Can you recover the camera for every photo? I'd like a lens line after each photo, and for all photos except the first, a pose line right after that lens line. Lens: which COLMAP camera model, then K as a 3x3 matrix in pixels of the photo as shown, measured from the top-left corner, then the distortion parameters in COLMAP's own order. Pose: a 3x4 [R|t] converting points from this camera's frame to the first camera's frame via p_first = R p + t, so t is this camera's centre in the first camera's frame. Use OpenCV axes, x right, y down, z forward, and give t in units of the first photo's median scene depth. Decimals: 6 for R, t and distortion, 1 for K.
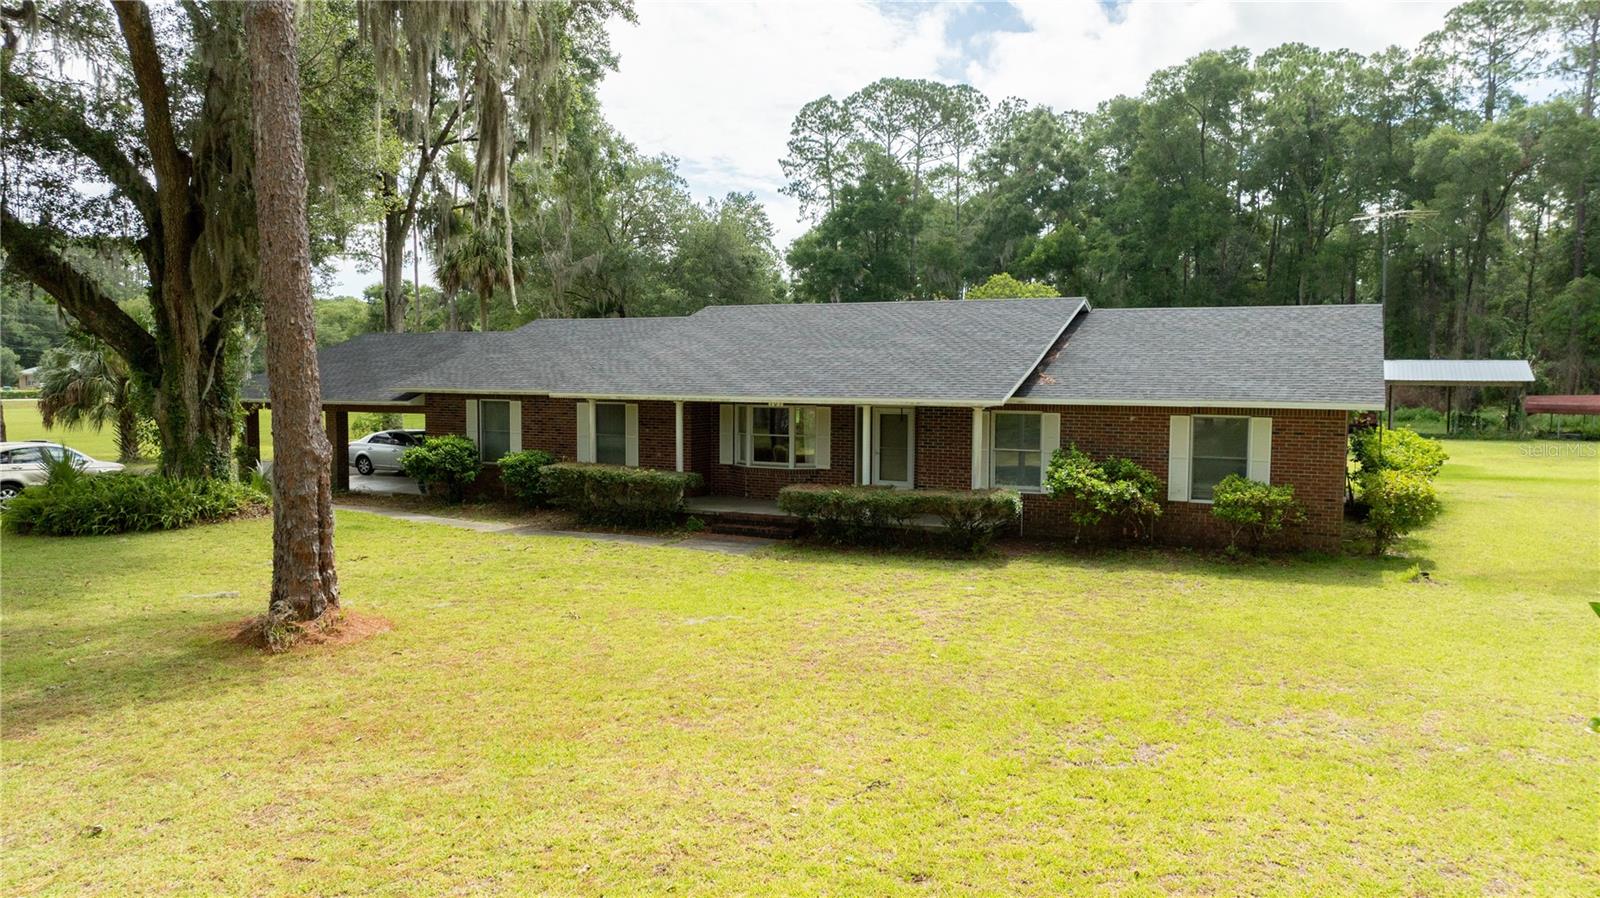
lens RADIAL K [[1136.4, 0, 800.3], [0, 1136.4, 448.3], [0, 0, 1]] dist [-0.025633, 0.008616]
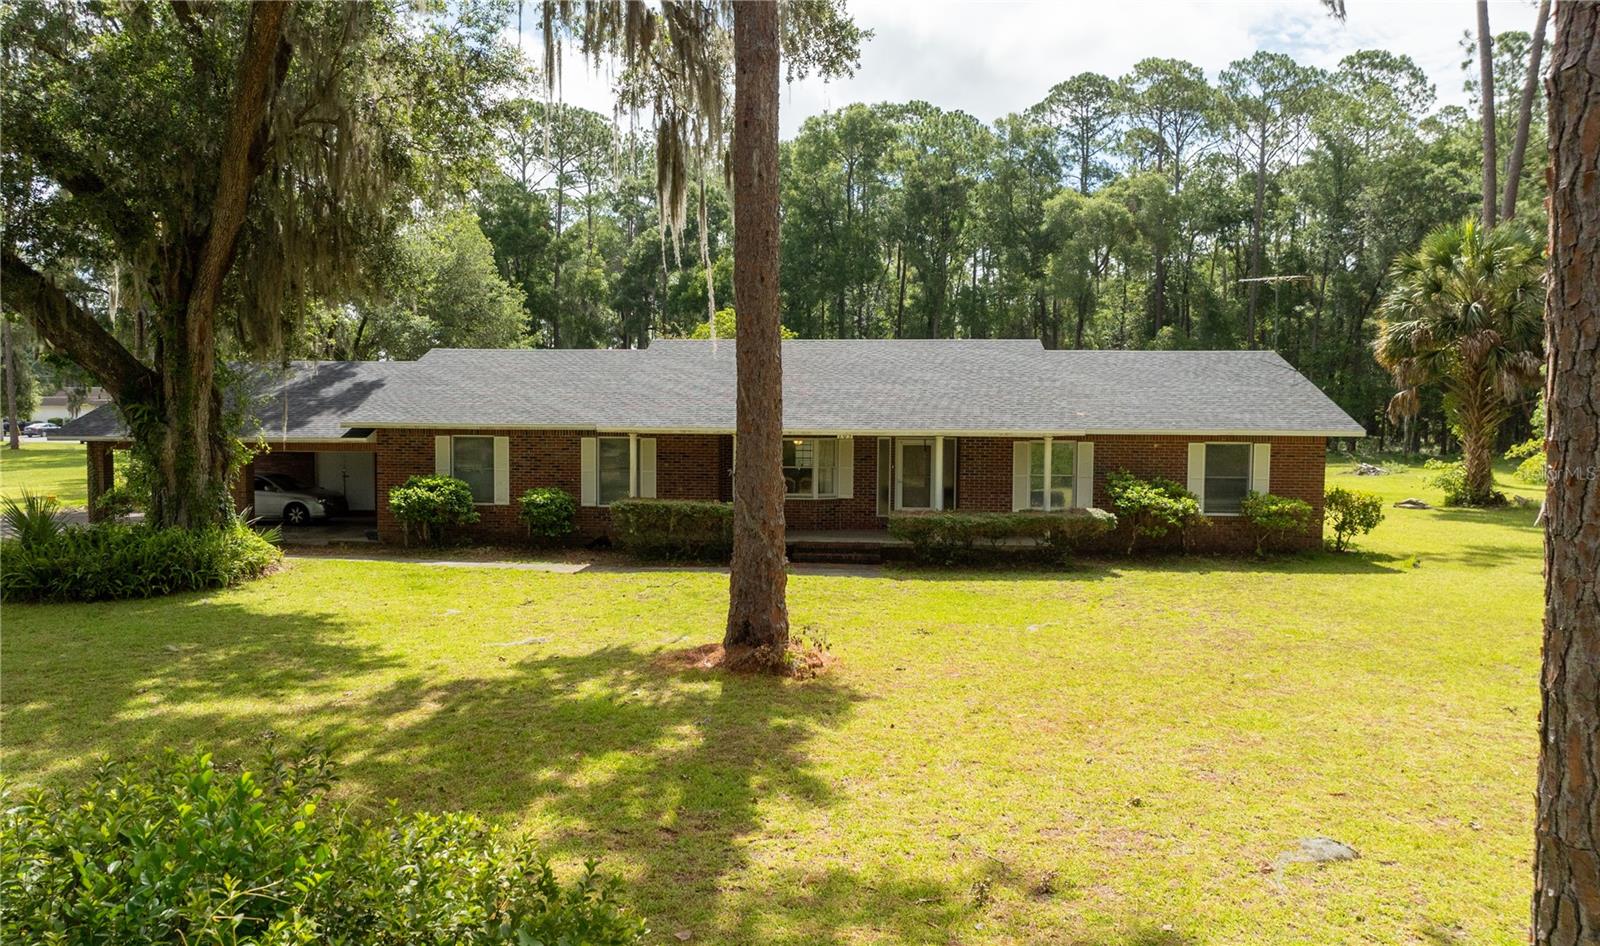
lens RADIAL K [[1167.0, 0, 795.4], [0, 1167.0, 471.8], [0, 0, 1]] dist [-0.000266, 0.000227]
pose [[0.934886, -0.019784, 0.354398, -0.430712], [0.023723, 0.999696, -0.006772, -0.000040], [-0.354156, 0.014738, 0.935070, 0.006184]]
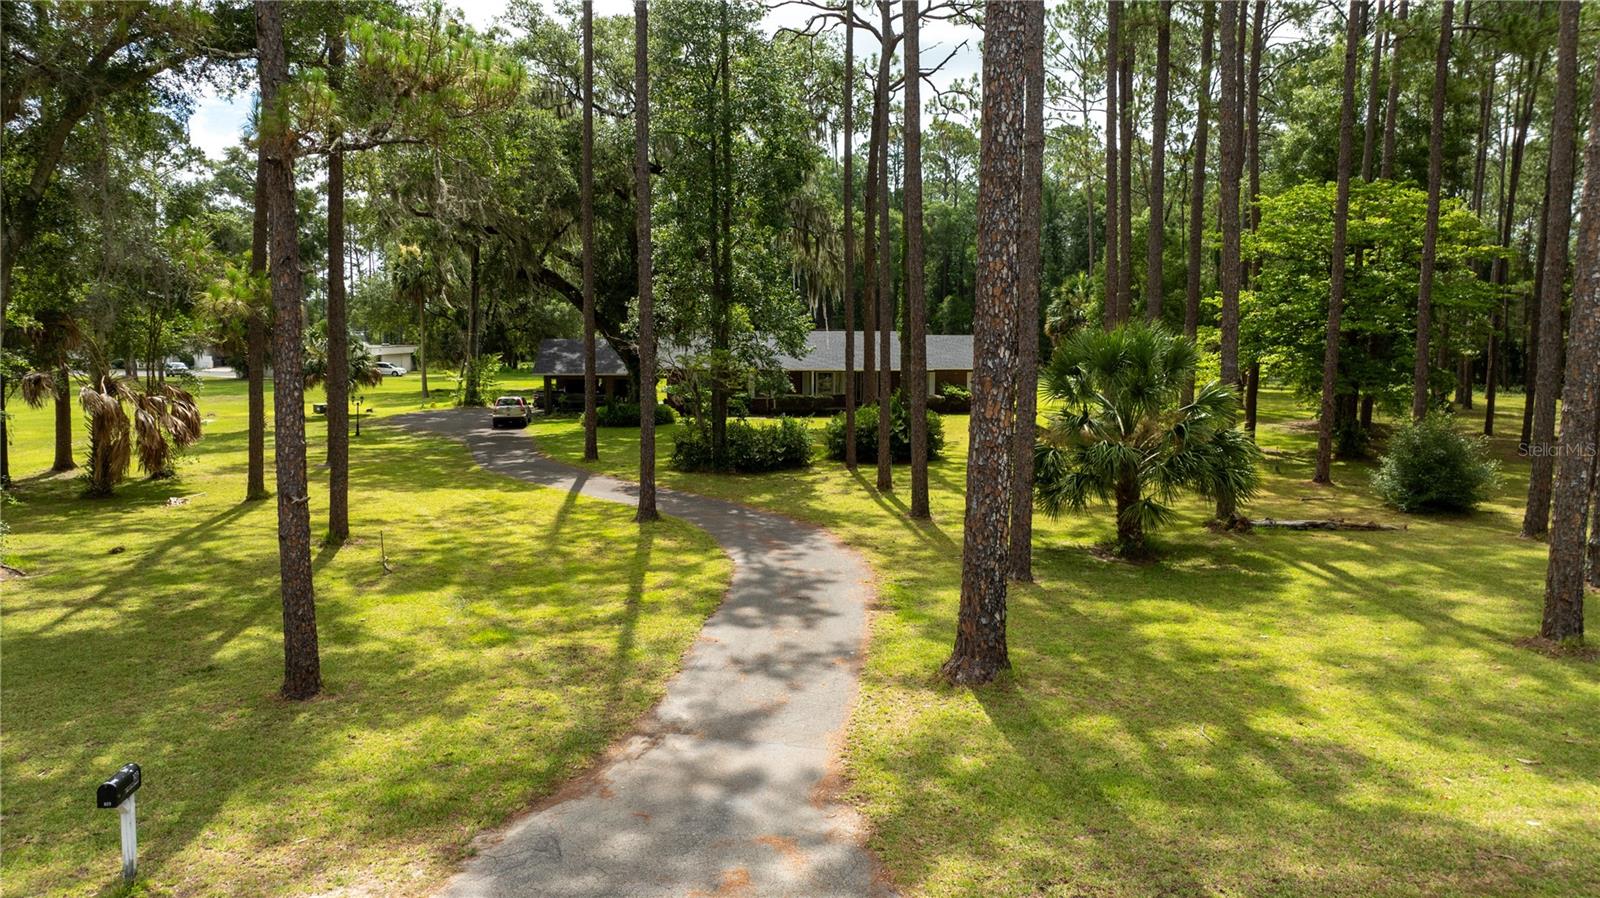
lens RADIAL K [[1136.4, 0, 803.1], [0, 1136.4, 451.4], [0, 0, 1]] dist [-0.025633, 0.008616]
pose [[0.853297, -0.059404, 0.518030, -1.593579], [0.043886, 0.998146, 0.042171, 0.037280], [-0.519574, -0.013250, 0.854322, -1.393117]]
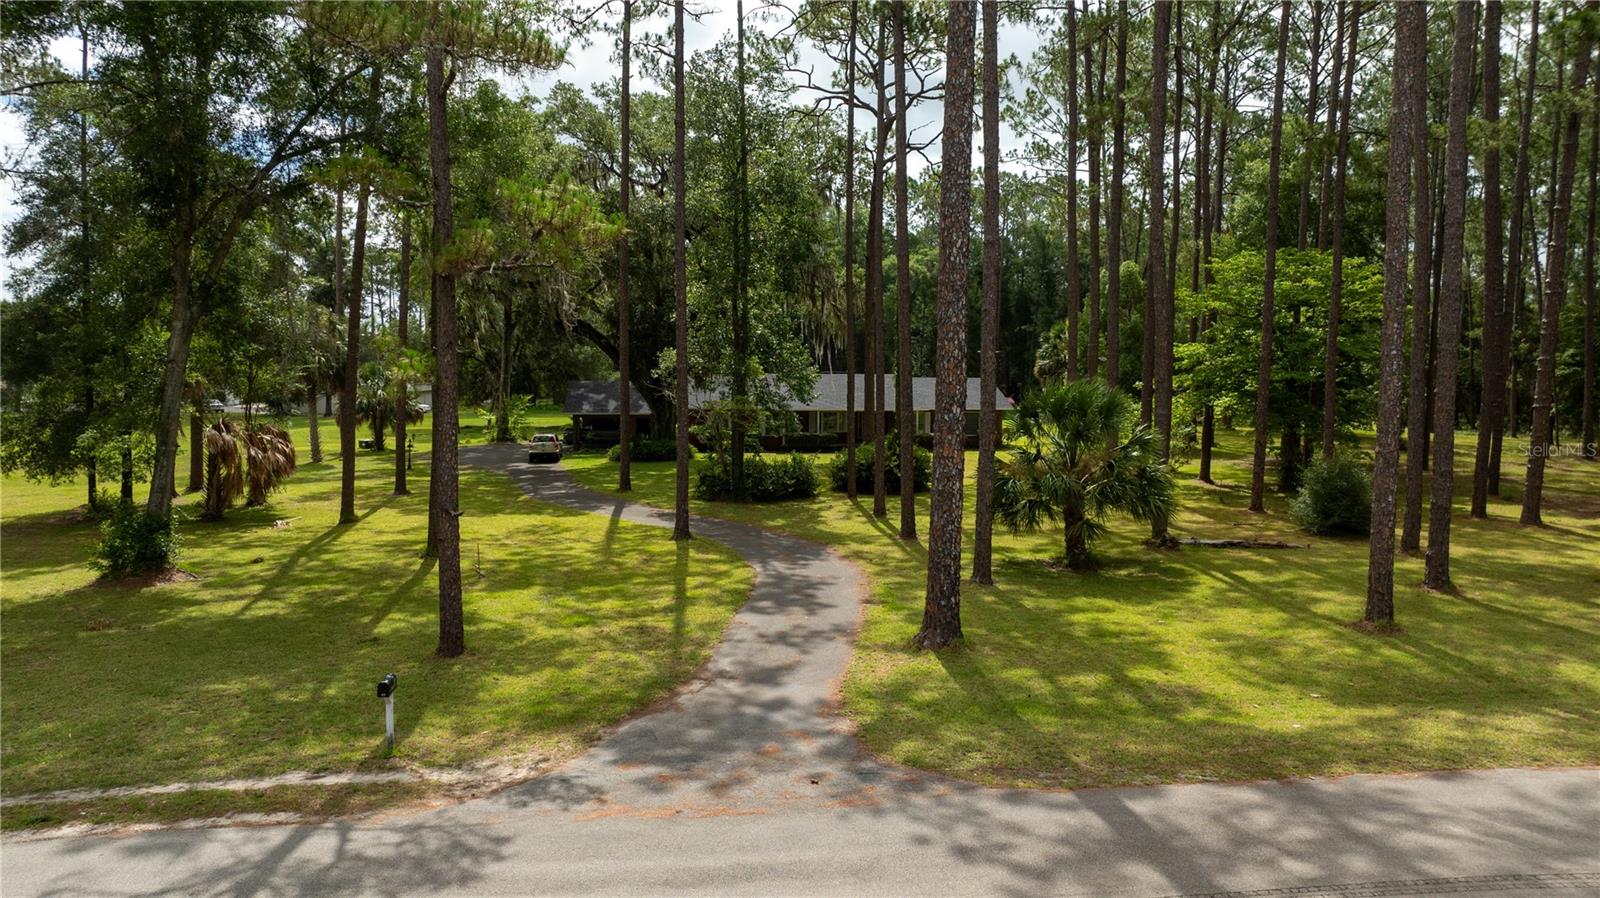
lens RADIAL K [[1136.4, 0, 800.9], [0, 1136.4, 446.5], [0, 0, 1]] dist [-0.025633, 0.008616]
pose [[0.856731, -0.039845, 0.514222, -1.730627], [0.042229, 0.999083, 0.007058, 0.031105], [-0.514031, 0.015668, 0.857628, -1.611953]]
